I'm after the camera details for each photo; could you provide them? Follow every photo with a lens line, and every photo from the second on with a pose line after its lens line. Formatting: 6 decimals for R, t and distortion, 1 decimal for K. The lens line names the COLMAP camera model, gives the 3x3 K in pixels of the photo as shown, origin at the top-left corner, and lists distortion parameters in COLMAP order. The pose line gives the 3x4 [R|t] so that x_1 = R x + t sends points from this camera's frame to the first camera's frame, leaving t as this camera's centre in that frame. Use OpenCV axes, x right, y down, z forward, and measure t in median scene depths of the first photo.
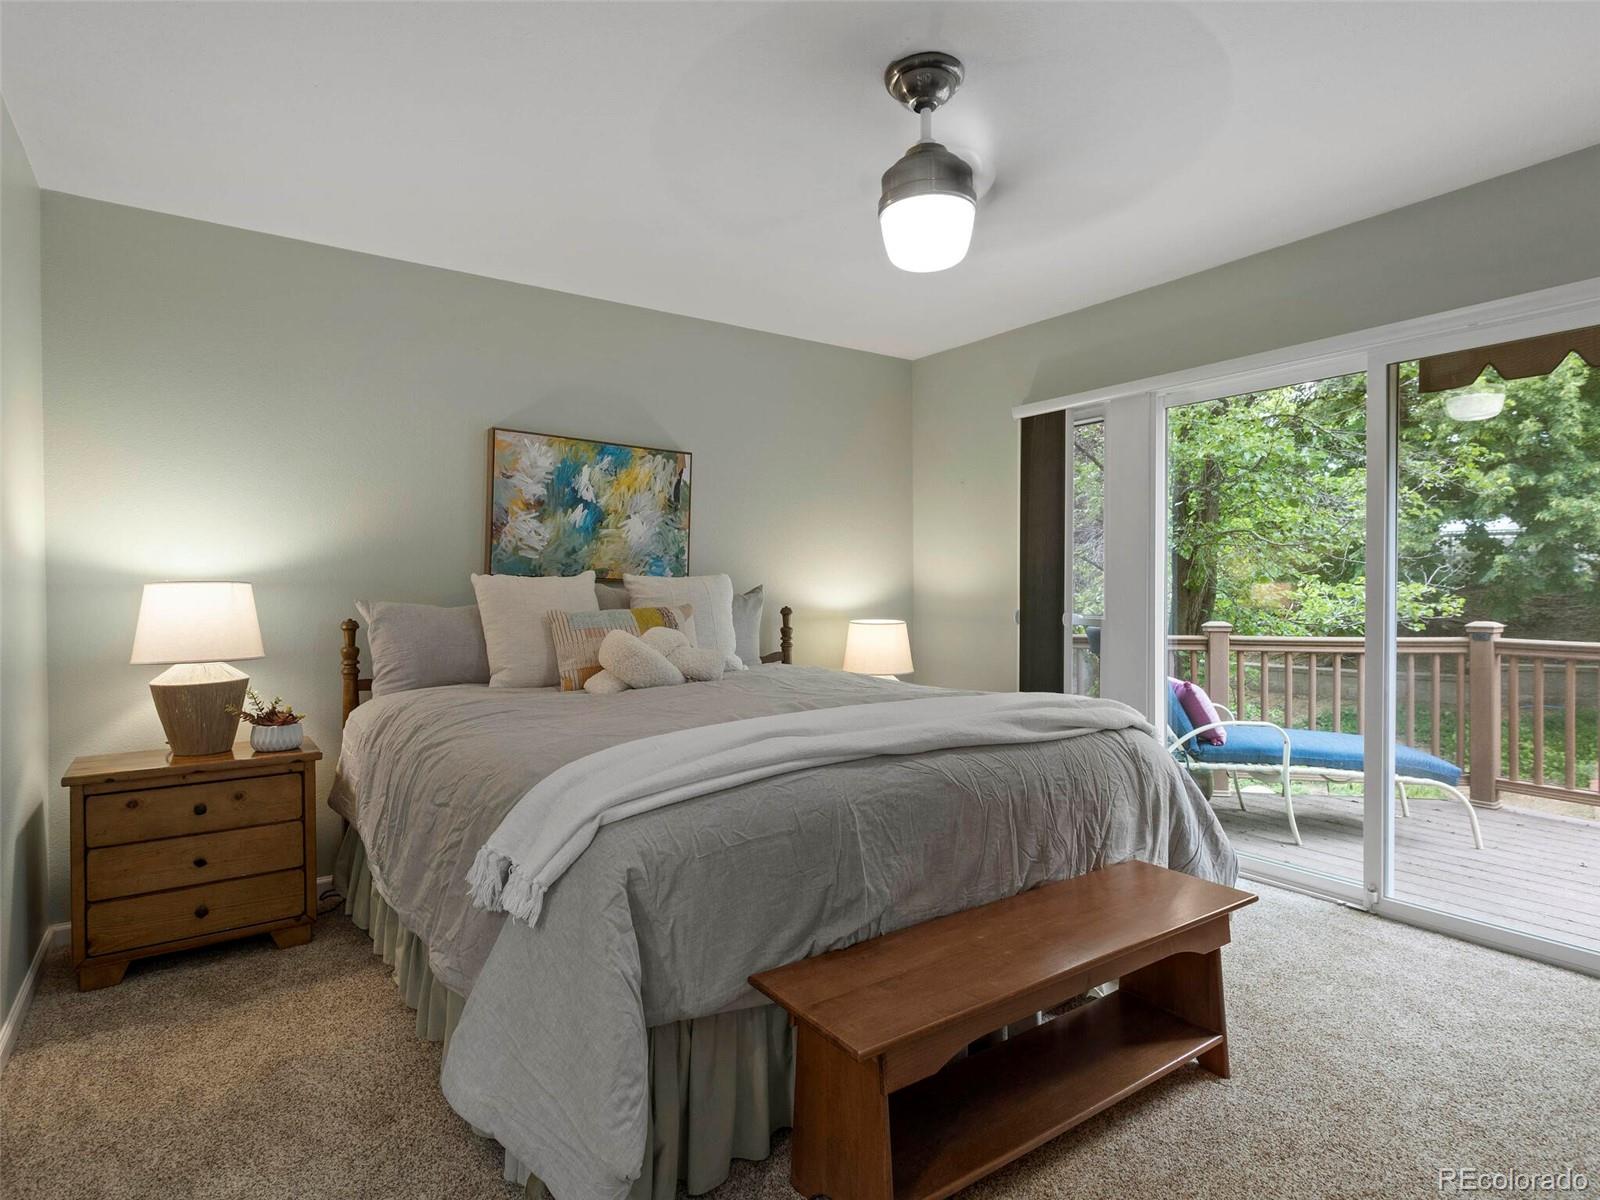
lens RADIAL K [[856.9, 0, 793.9], [0, 856.9, 596.8], [0, 0, 1]] dist [-0.002287, 0.002475]
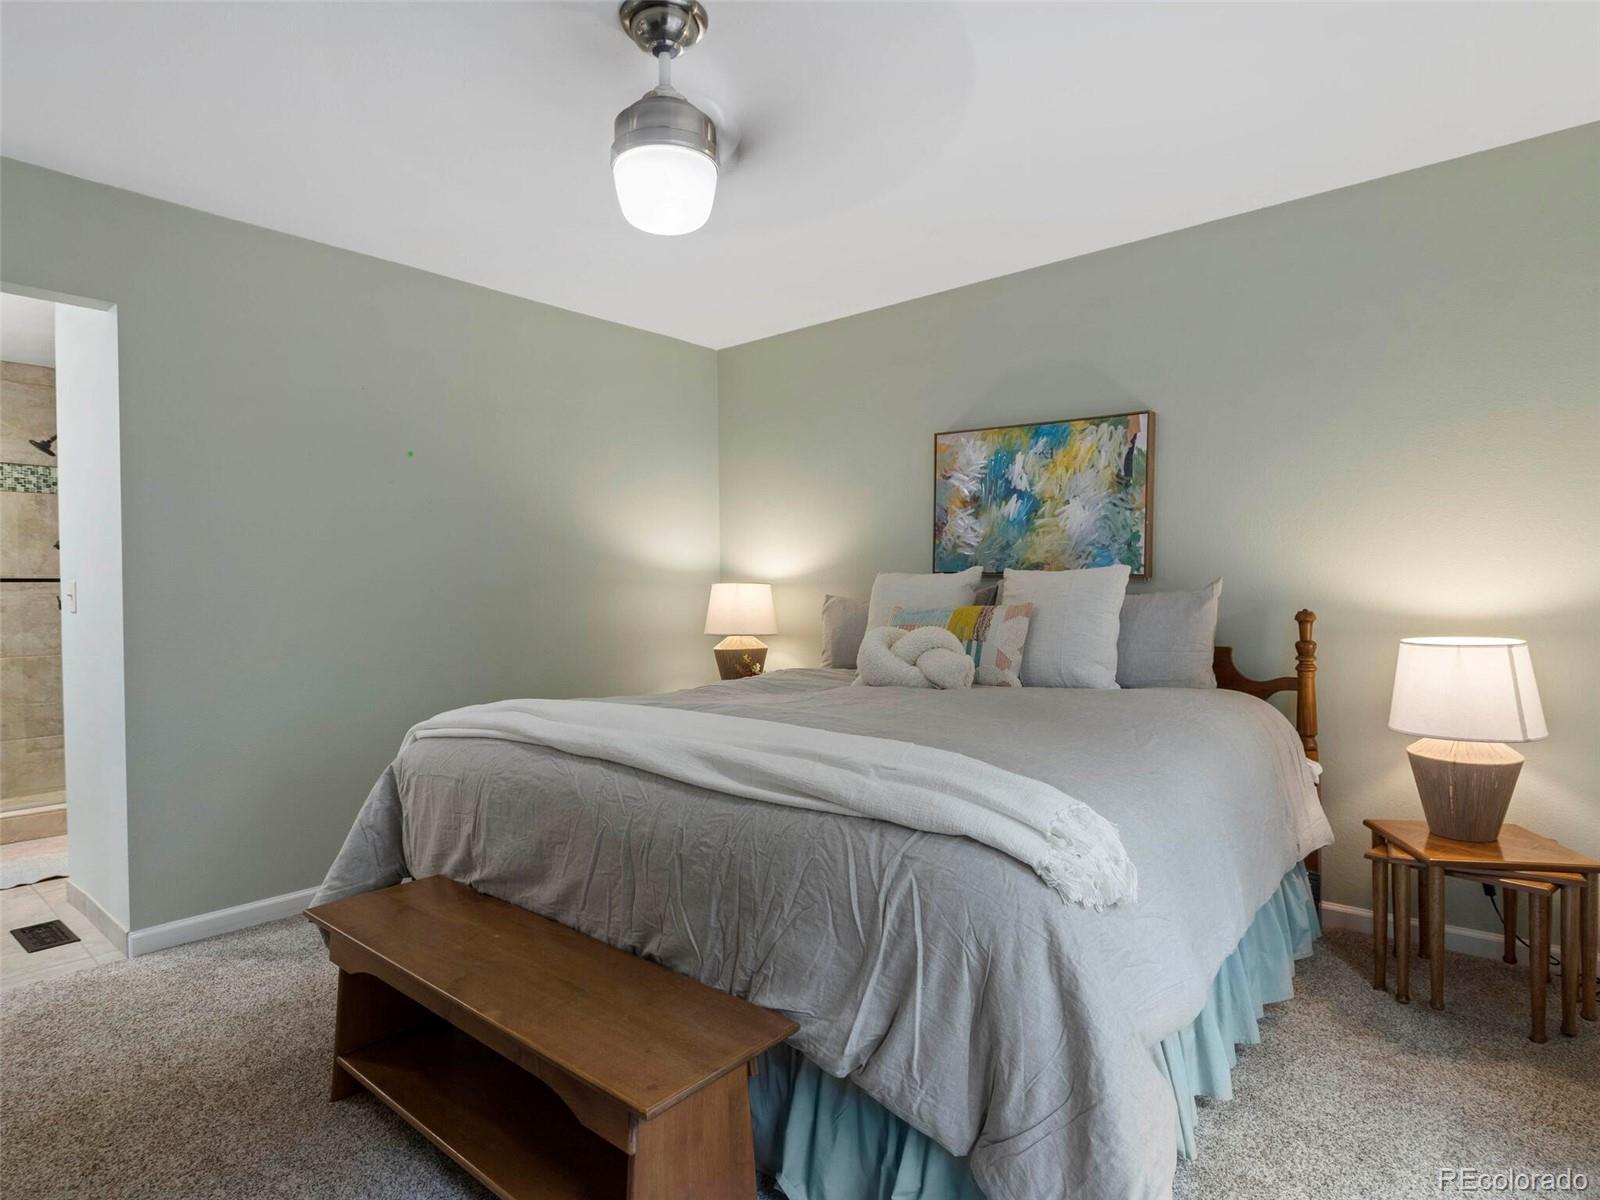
lens RADIAL K [[891.6, 0, 800.0], [0, 891.6, 600.0], [0, 0, 1]] dist [-0.007103, 0.002523]
pose [[0.254457, 0.013454, -0.966991, 0.636646], [-0.000322, 0.999904, 0.013827, -0.006179], [0.967084, -0.003207, 0.254437, 0.521344]]
